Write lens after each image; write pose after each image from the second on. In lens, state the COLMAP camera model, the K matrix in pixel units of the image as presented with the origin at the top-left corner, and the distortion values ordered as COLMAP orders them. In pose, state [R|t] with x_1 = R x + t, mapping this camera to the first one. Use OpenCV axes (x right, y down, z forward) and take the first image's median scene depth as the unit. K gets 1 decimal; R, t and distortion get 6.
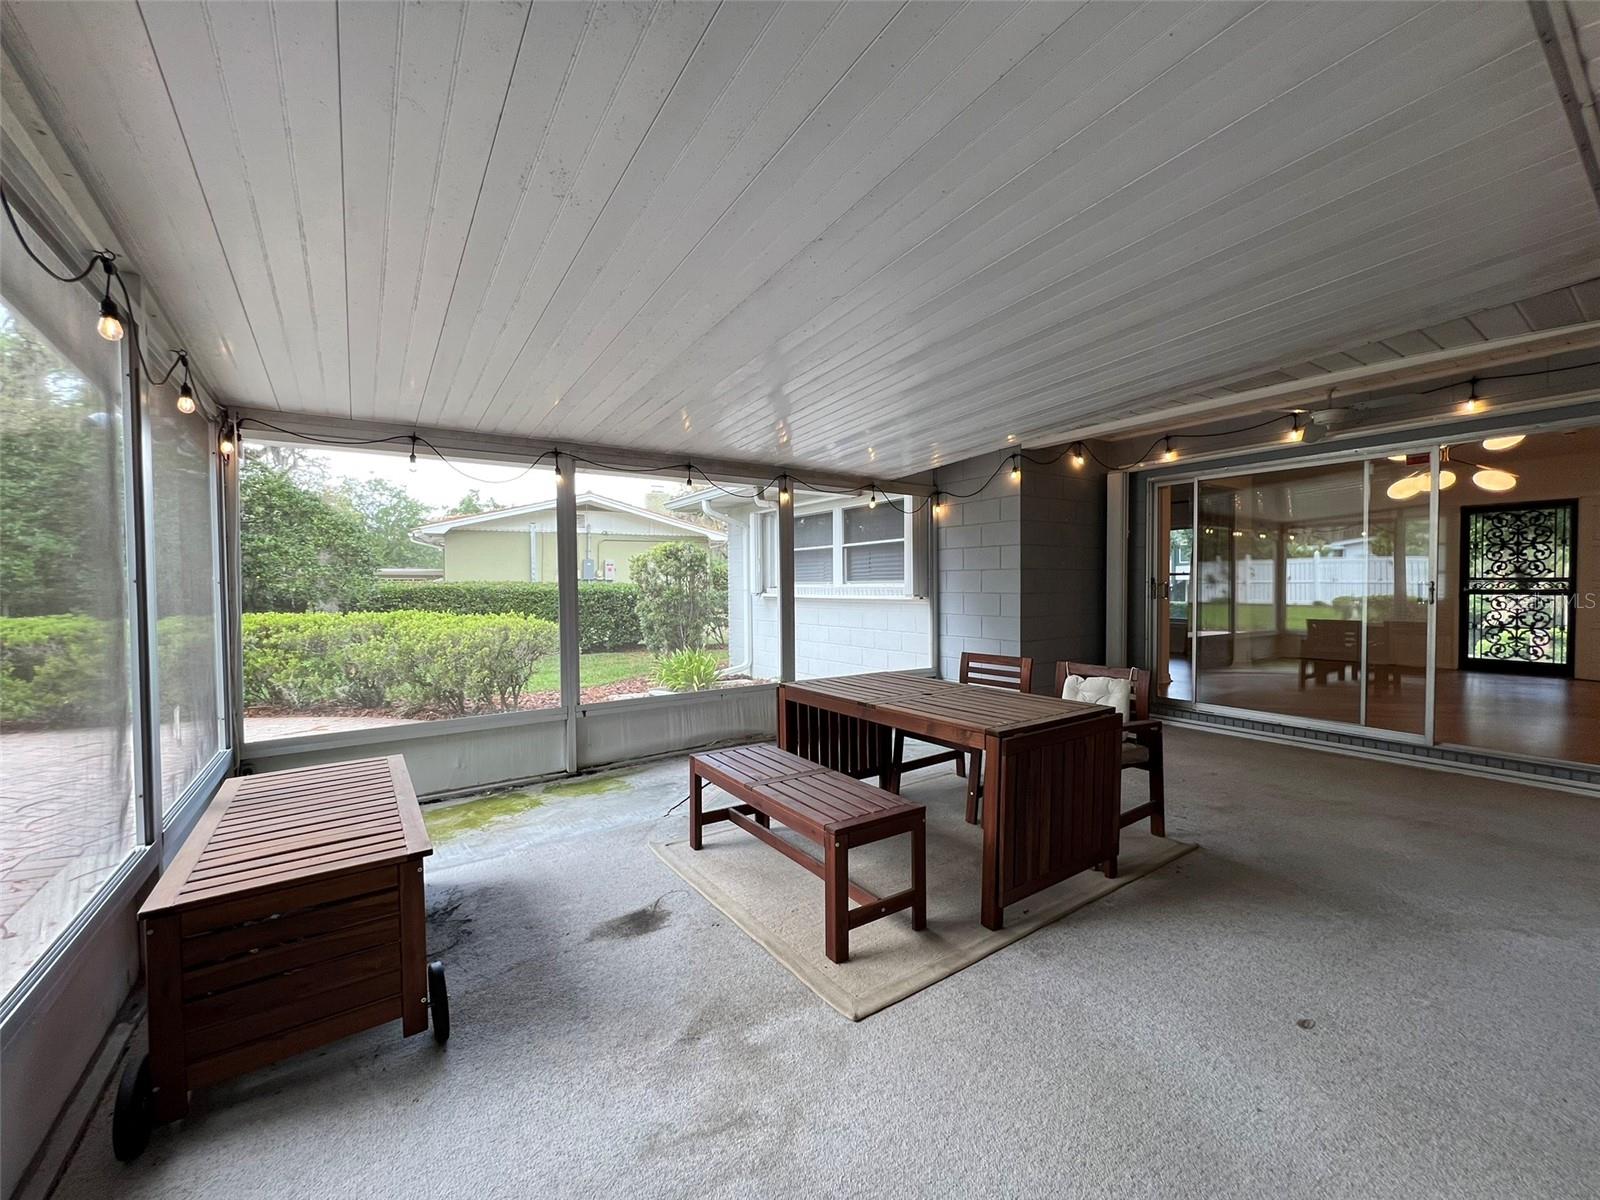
lens RADIAL K [[636.5, 0, 793.5], [0, 636.5, 599.9], [0, 0, 1]] dist [0.002520, -0.000176]
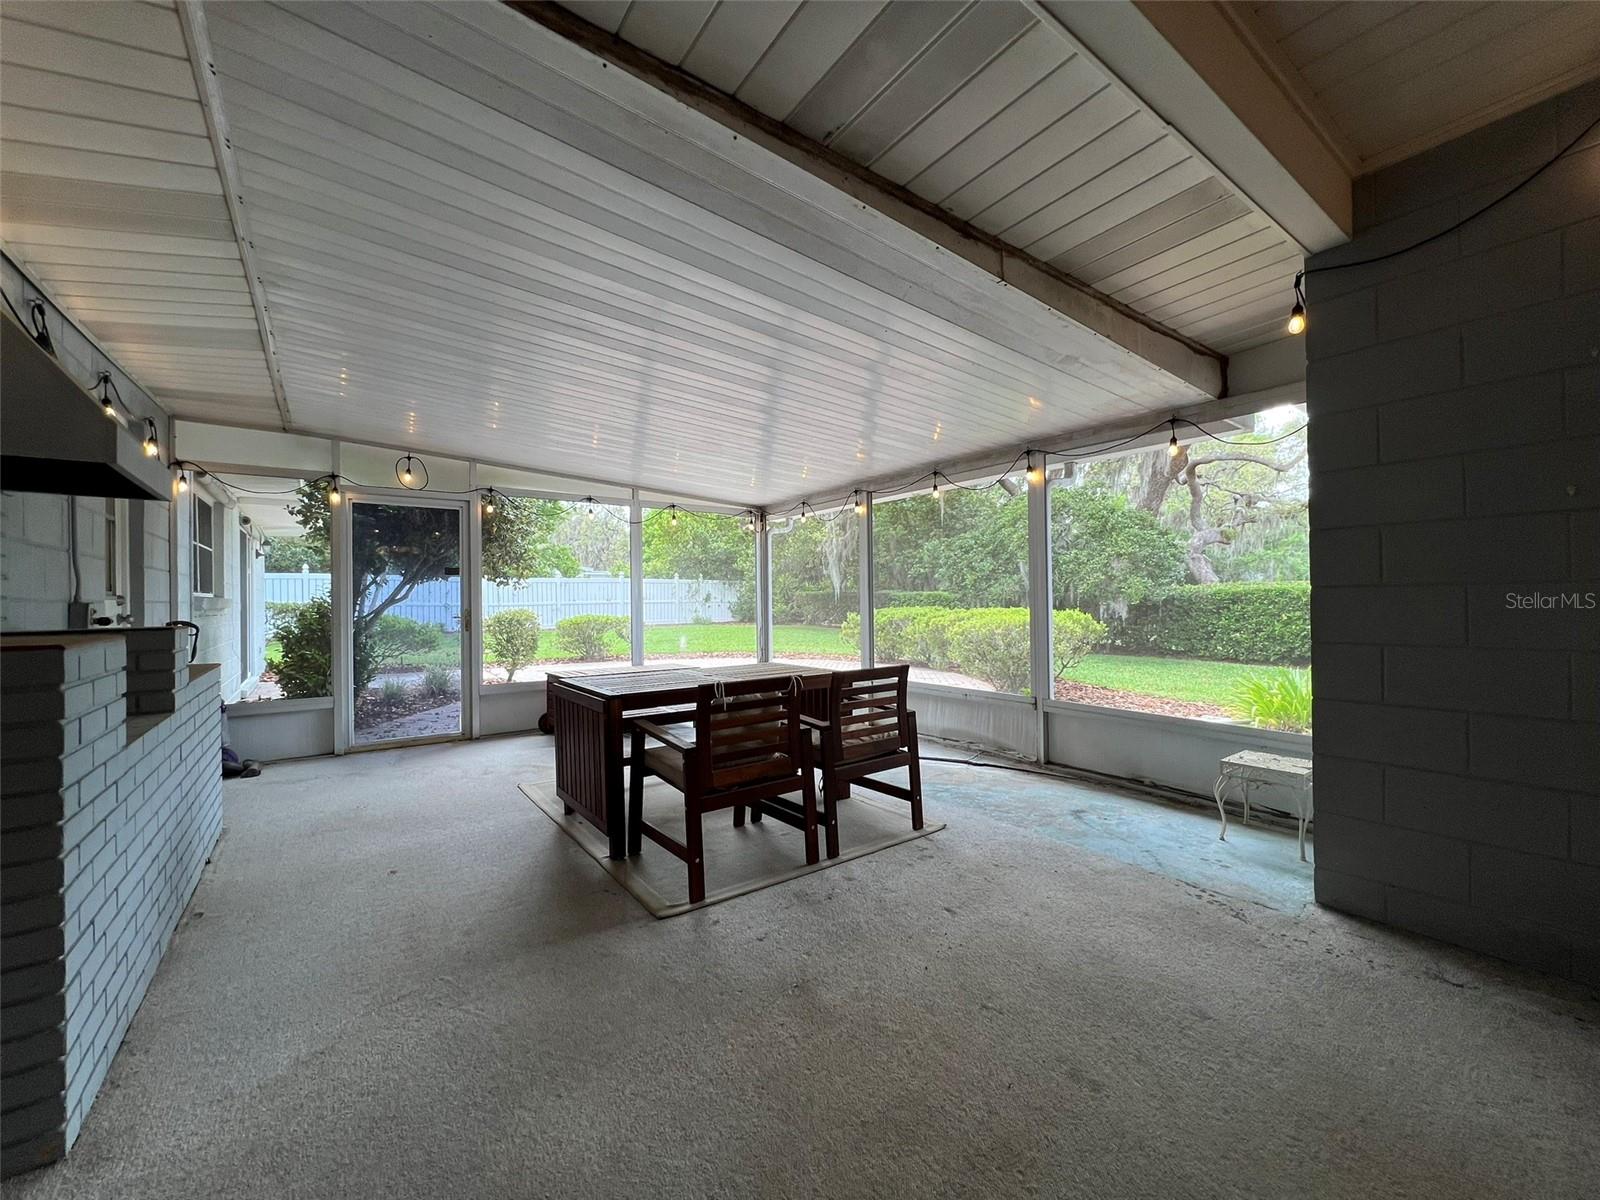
lens RADIAL K [[636.5, 0, 793.4], [0, 636.5, 602.3], [0, 0, 1]] dist [0.002520, -0.000176]
pose [[0.023224, 0.009774, -0.999683, 1.123460], [-0.008791, 0.999916, 0.009572, -0.001887], [0.999692, 0.008566, 0.023308, 0.916514]]
